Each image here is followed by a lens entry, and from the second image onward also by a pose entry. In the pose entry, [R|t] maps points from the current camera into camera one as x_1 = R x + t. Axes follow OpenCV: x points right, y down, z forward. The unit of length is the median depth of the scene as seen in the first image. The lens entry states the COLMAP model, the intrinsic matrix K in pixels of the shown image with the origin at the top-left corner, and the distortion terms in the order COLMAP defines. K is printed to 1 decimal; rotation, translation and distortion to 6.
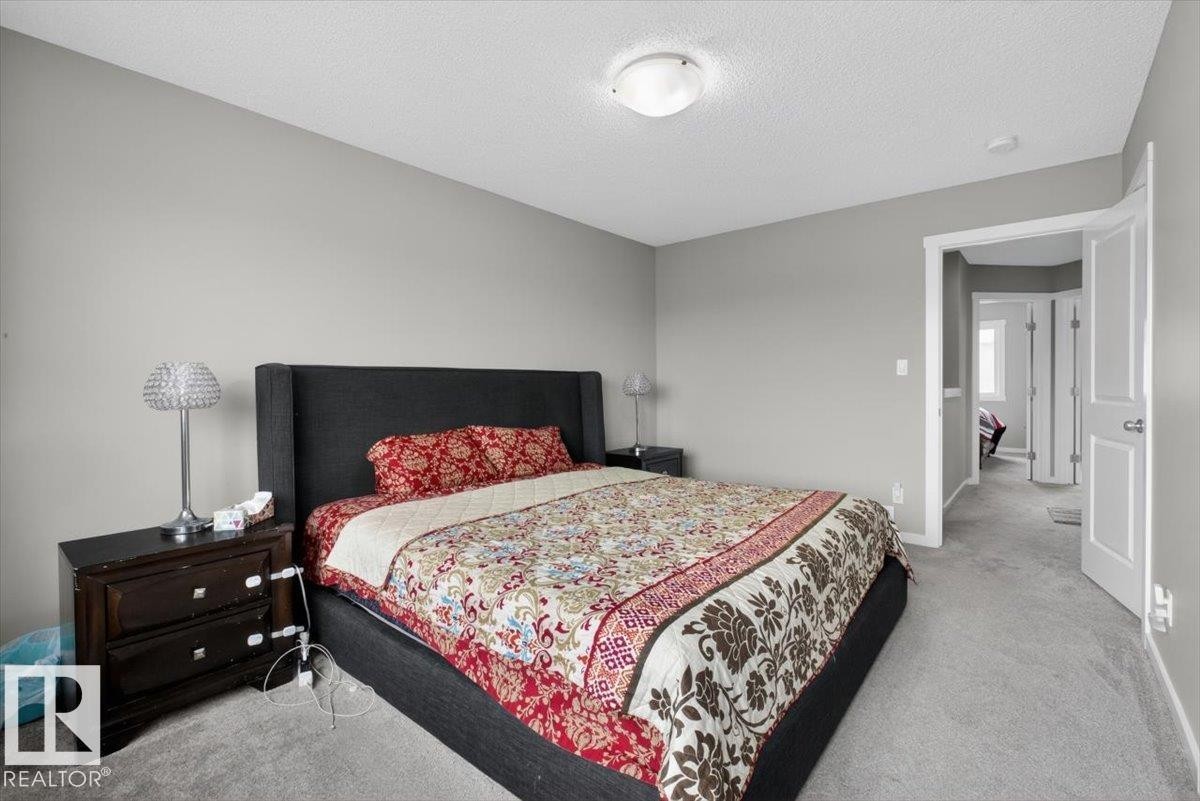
lens RADIAL K [[532.1, 0, 596.9], [0, 532.1, 389.6], [0, 0, 1]] dist [-0.000708, -0.001141]
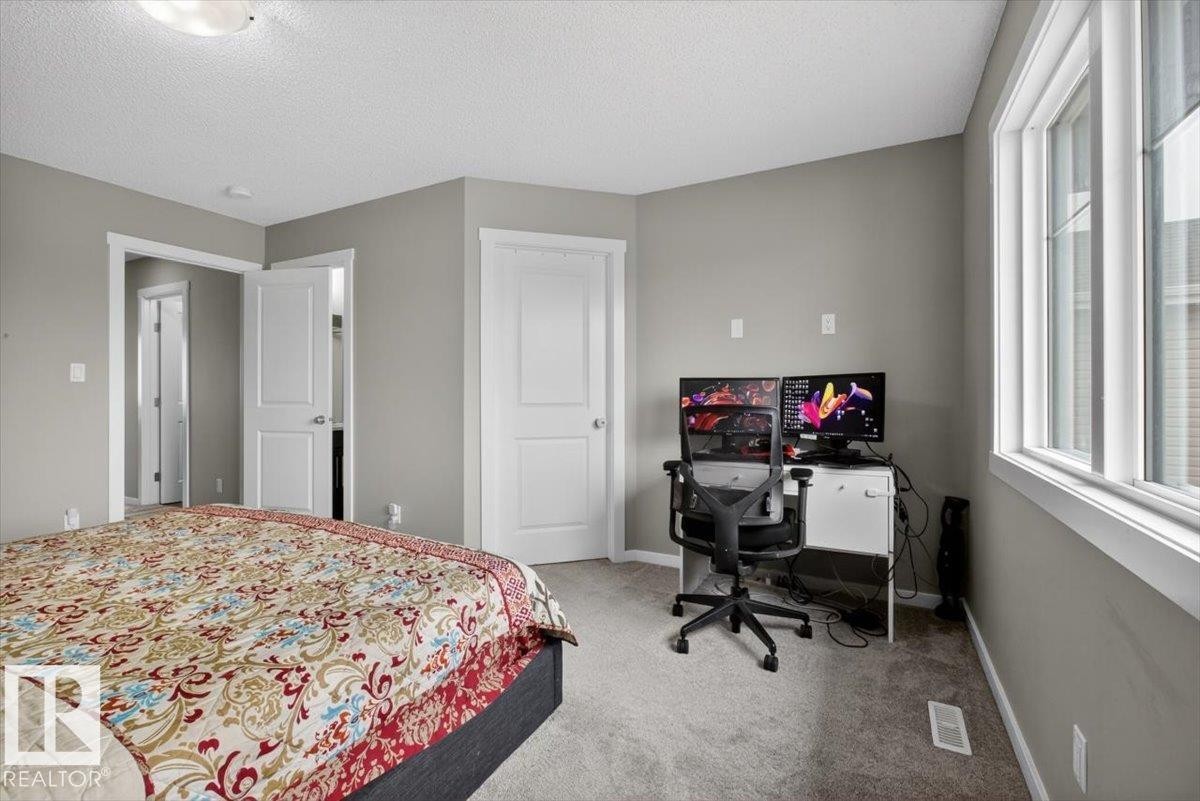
lens RADIAL K [[532.1, 0, 596.2], [0, 532.1, 397.4], [0, 0, 1]] dist [-0.000708, -0.001141]
pose [[-0.213894, -0.005377, 0.976842, -1.061609], [0.011025, 0.999908, 0.007918, 0.001523], [-0.976795, 0.012463, -0.213815, 0.868193]]
